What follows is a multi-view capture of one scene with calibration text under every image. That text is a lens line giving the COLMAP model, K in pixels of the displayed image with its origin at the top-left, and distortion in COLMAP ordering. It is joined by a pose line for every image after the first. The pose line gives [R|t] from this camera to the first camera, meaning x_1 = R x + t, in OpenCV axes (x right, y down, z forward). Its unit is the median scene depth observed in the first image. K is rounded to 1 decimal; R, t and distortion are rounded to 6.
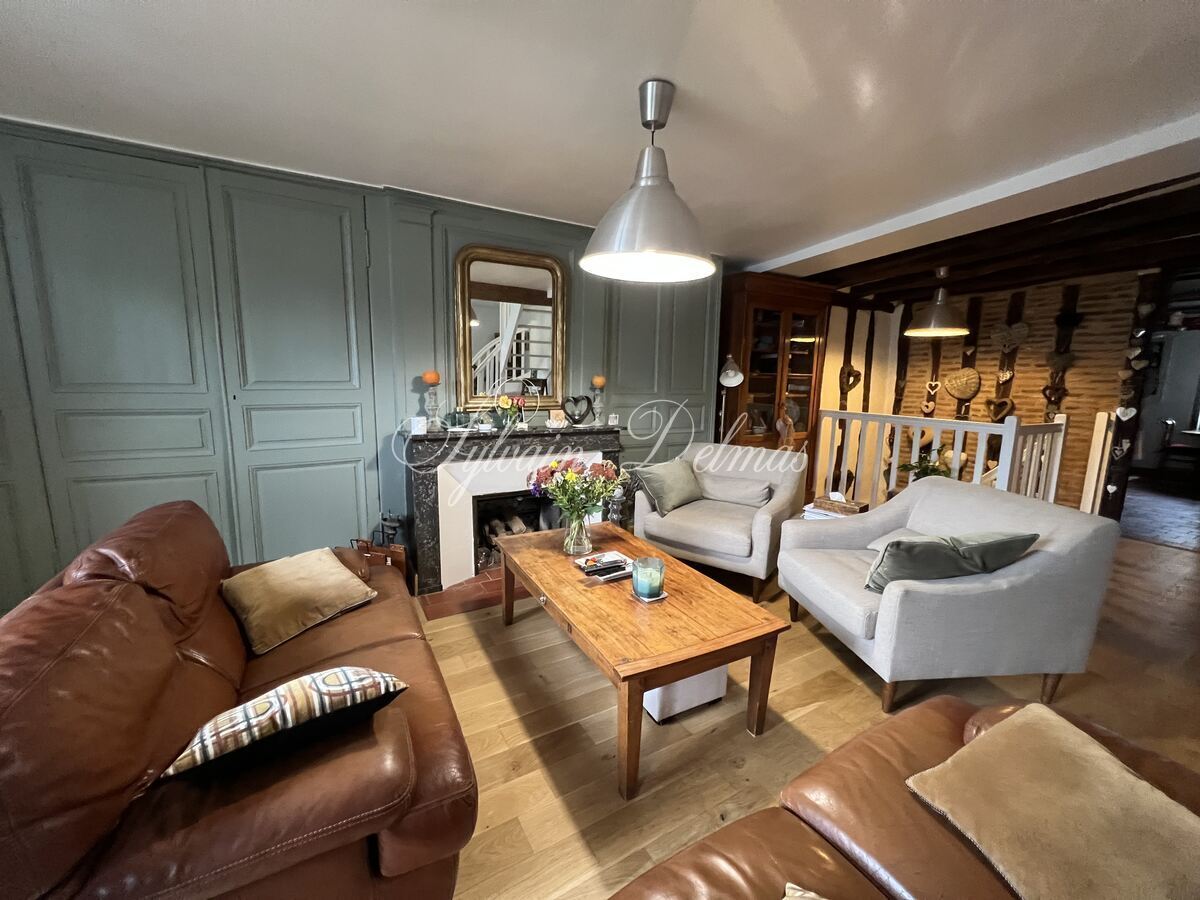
lens RADIAL K [[478.5, 0, 596.8], [0, 478.5, 450.6], [0, 0, 1]] dist [-0.002288, -0.000043]
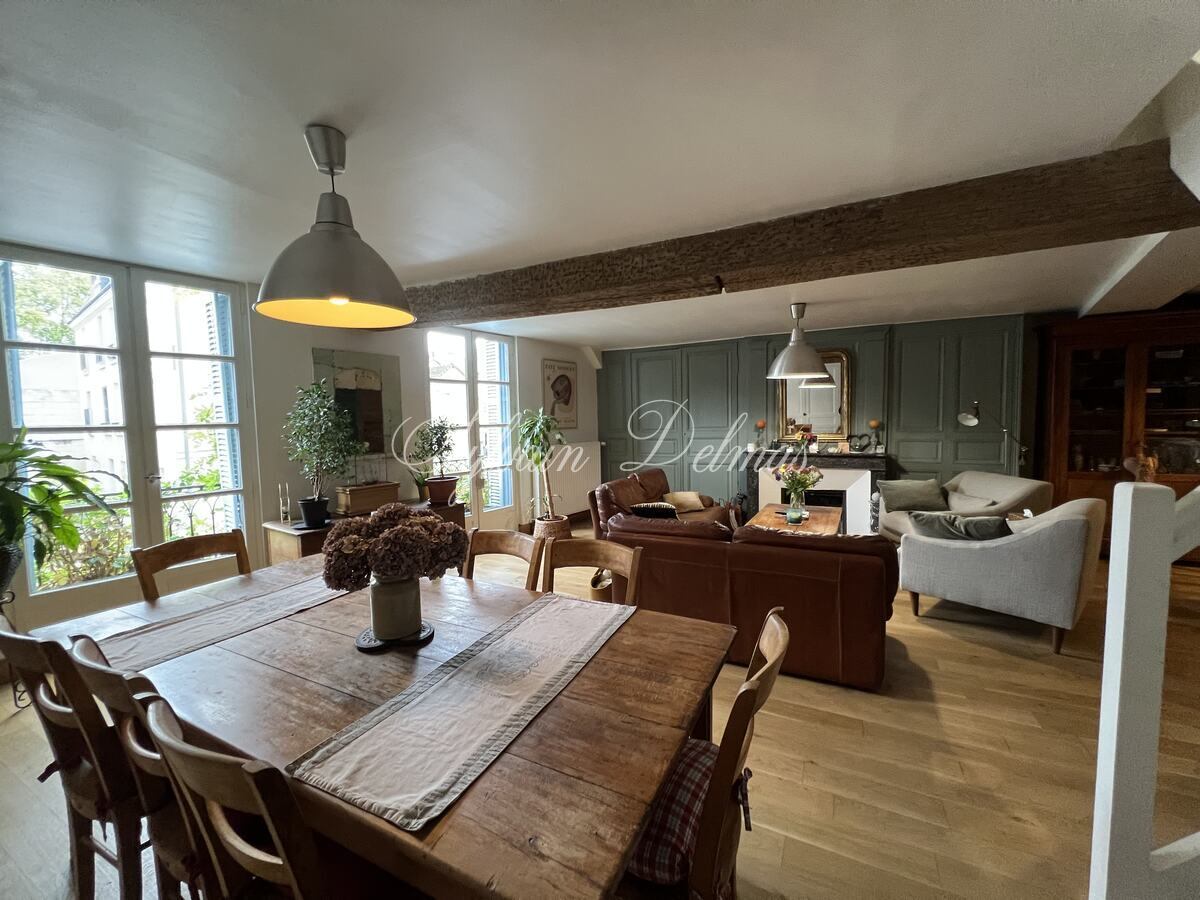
lens RADIAL K [[478.5, 0, 600.6], [0, 478.5, 450.7], [0, 0, 1]] dist [-0.002288, -0.000043]
pose [[0.551553, 0.023555, -0.833807, 0.791102], [-0.095198, 0.994848, -0.034867, 0.074129], [0.828690, 0.098608, 0.550954, -0.530511]]
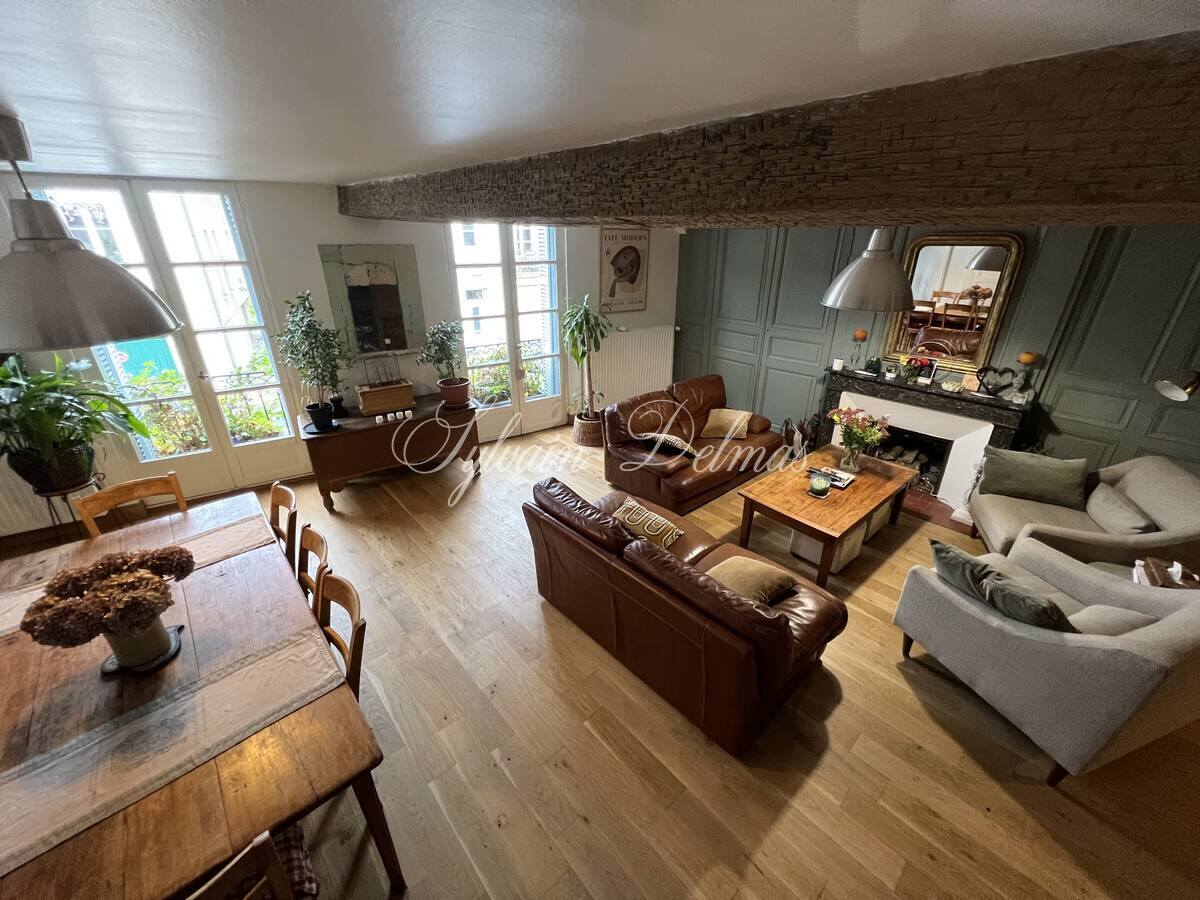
lens RADIAL K [[478.5, 0, 602.9], [0, 478.5, 449.5], [0, 0, 1]] dist [-0.002288, -0.000043]
pose [[0.218586, 0.383306, -0.897383, 0.802103], [-0.148743, 0.921963, 0.357574, -0.196874], [0.964415, 0.055319, 0.258543, -0.119377]]
